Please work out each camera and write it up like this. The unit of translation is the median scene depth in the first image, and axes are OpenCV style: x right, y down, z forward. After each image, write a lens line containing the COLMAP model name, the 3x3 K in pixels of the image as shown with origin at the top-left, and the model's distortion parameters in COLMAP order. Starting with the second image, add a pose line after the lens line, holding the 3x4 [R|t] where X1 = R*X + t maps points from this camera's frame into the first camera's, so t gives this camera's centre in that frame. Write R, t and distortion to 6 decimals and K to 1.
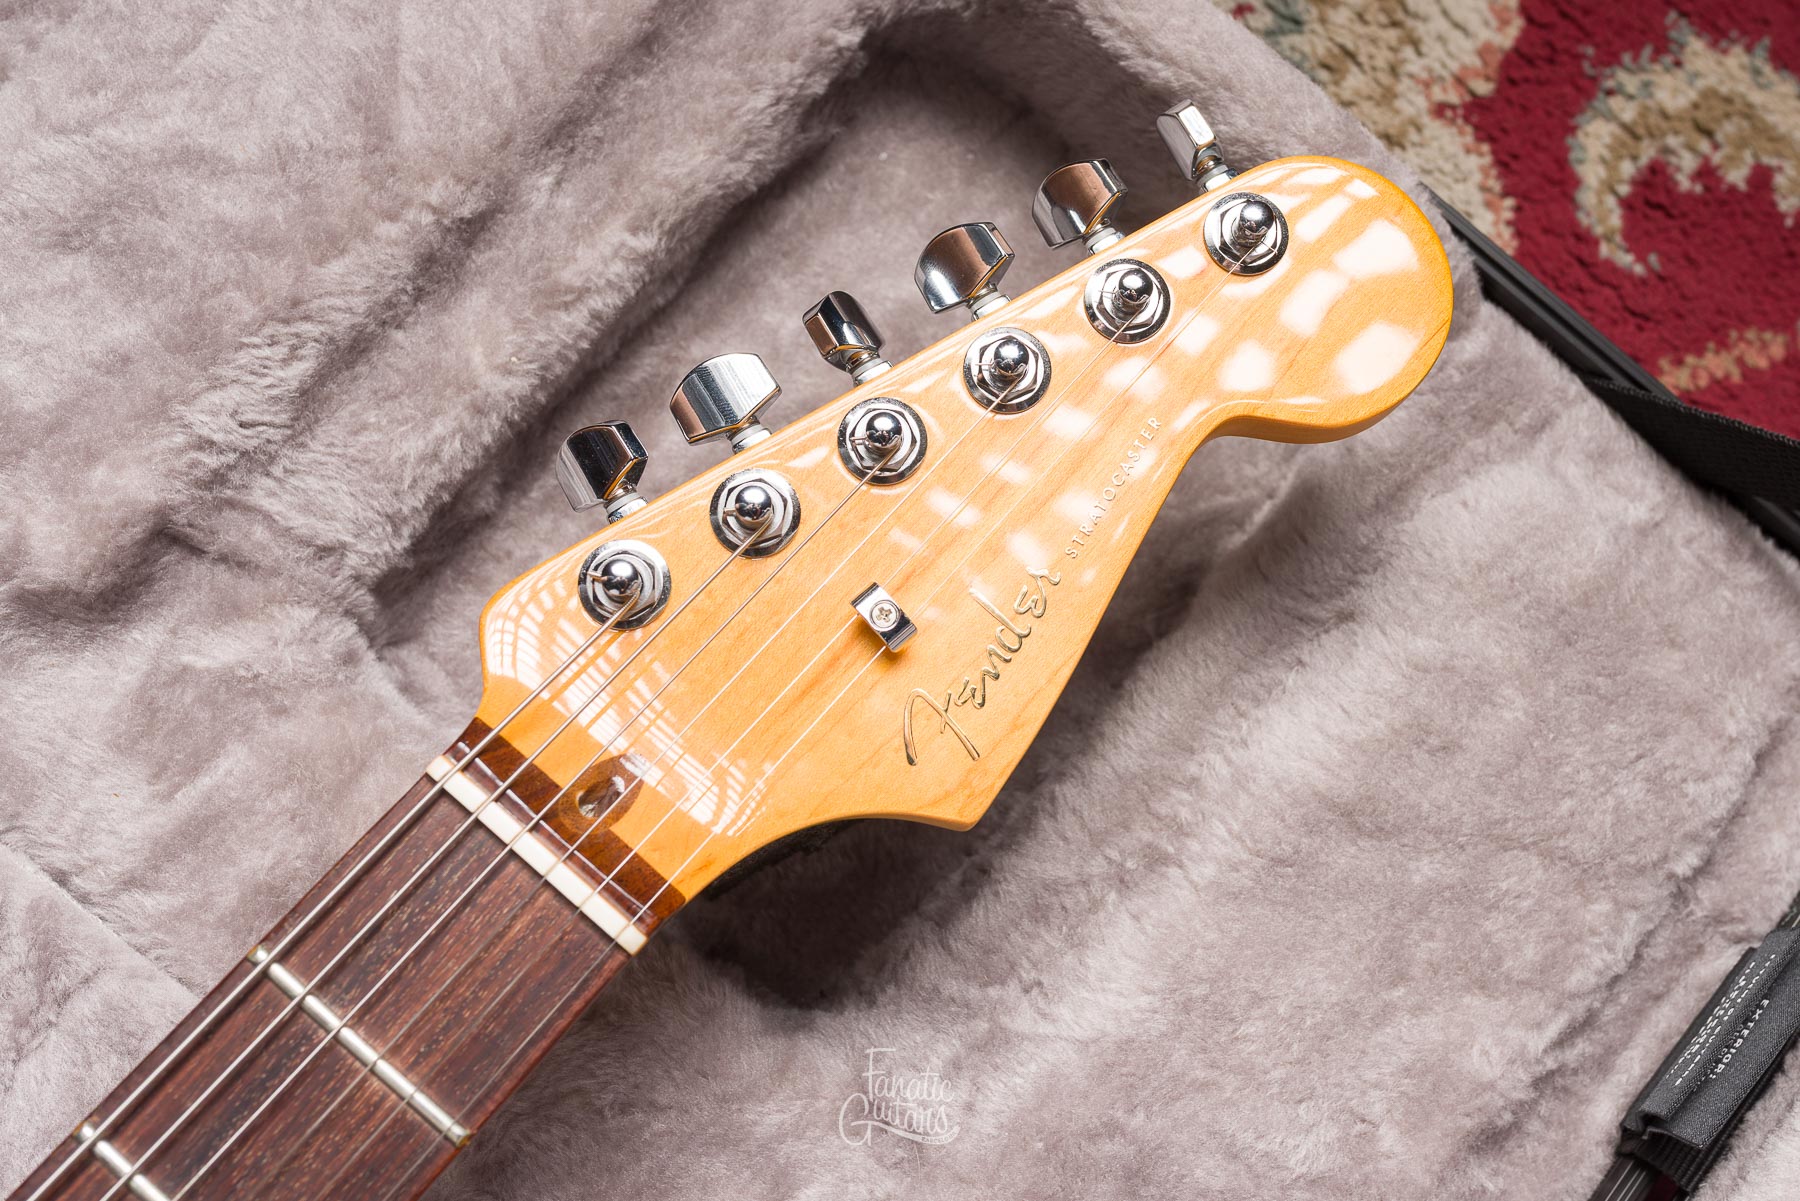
lens RADIAL K [[2083.1, 0, 1046.0], [0, 2083.1, 593.4], [0, 0, 1]] dist [-0.002372, 0.005174]
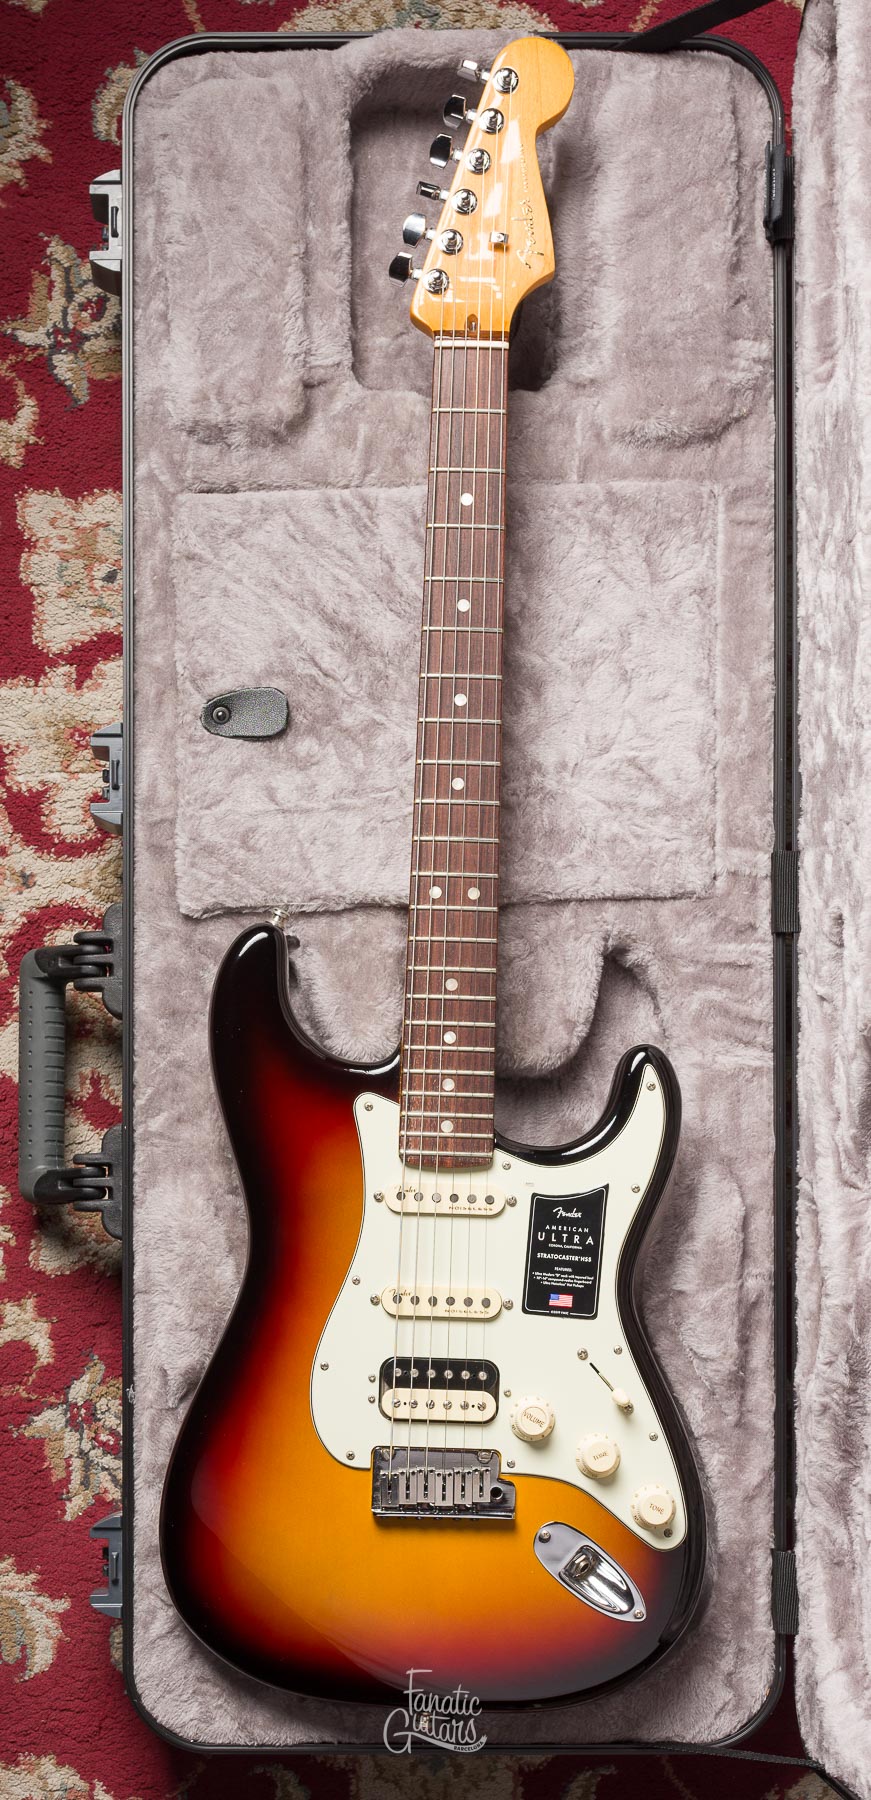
lens RADIAL K [[2364.3, 0, 270.1], [0, 2364.3, 1306.0], [0, 0, 1]] dist [-0.001541, 0.004229]
pose [[0.766655, -0.626569, -0.140184, -0.809236], [0.642031, 0.746072, 0.176558, 0.346097], [-0.006038, -0.225362, 0.974256, -2.841891]]
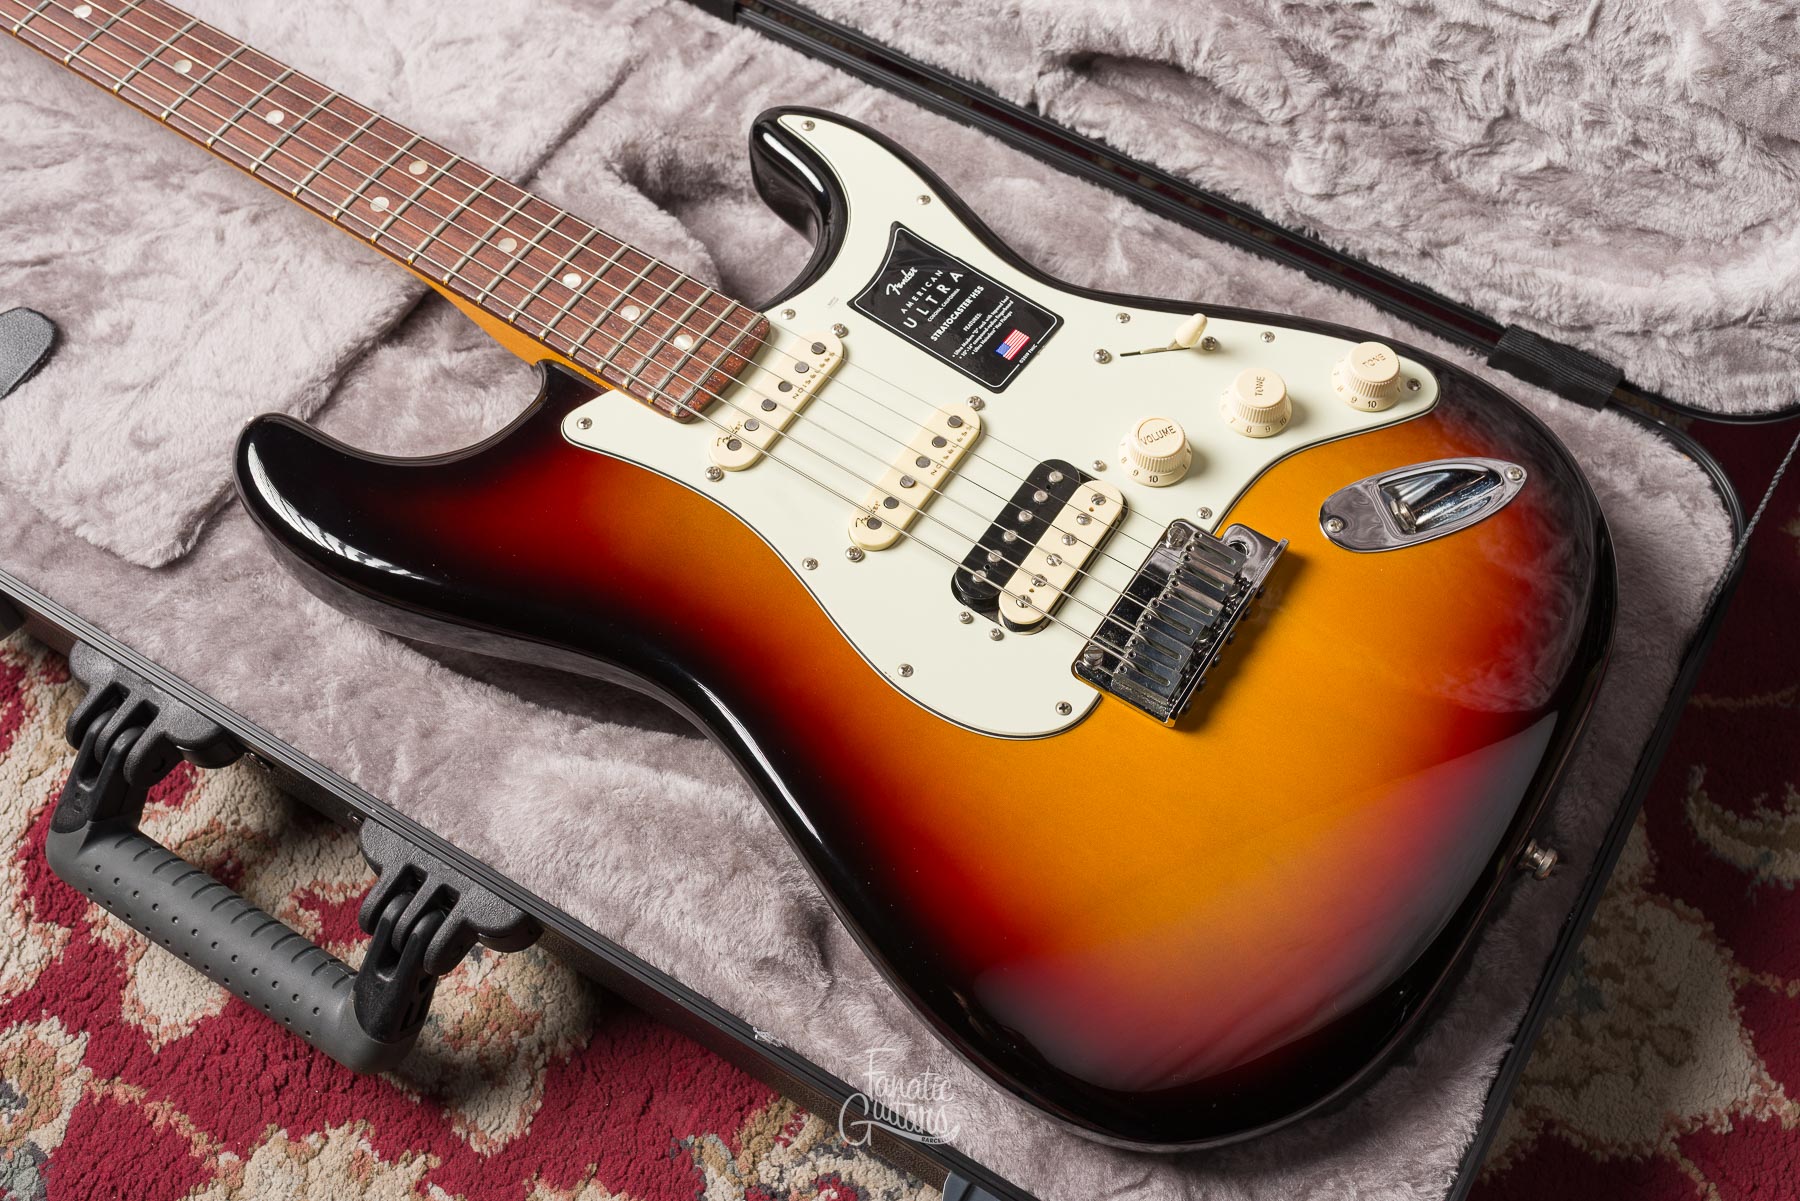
lens RADIAL K [[1896.0, 0, 980.0], [0, 1896.0, 577.4], [0, 0, 1]] dist [-0.001146, 0.005533]
pose [[-0.146161, -0.912491, 0.382095, -1.827008], [0.962572, -0.042070, 0.267742, 0.709209], [-0.228237, 0.406928, 0.884487, -0.954629]]
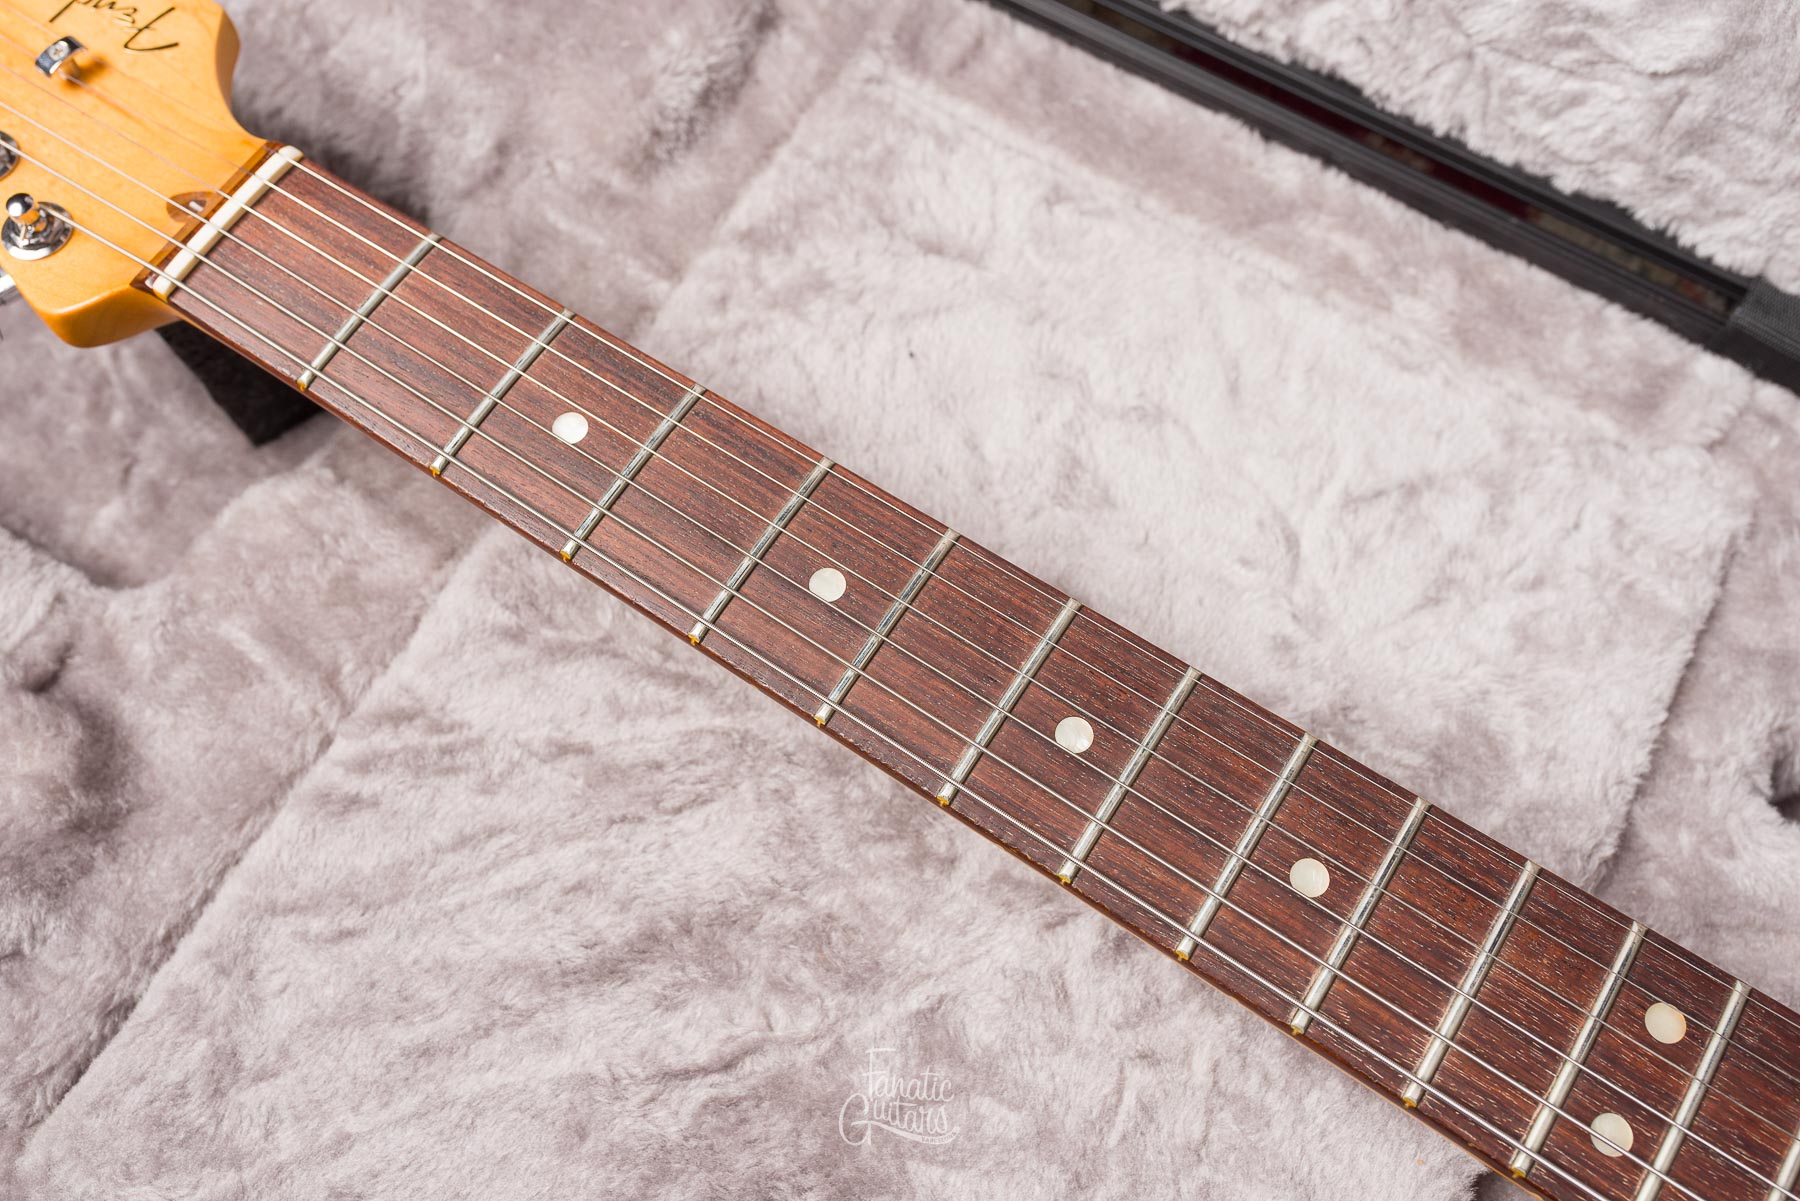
lens RADIAL K [[1808.8, 0, 895.6], [0, 1808.8, 594.5], [0, 0, 1]] dist [-0.004317, -0.000155]
pose [[-0.131385, -0.949591, 0.284631, -0.692571], [0.970634, -0.064861, 0.231651, 0.205313], [-0.201513, 0.306708, 0.930227, -0.085890]]
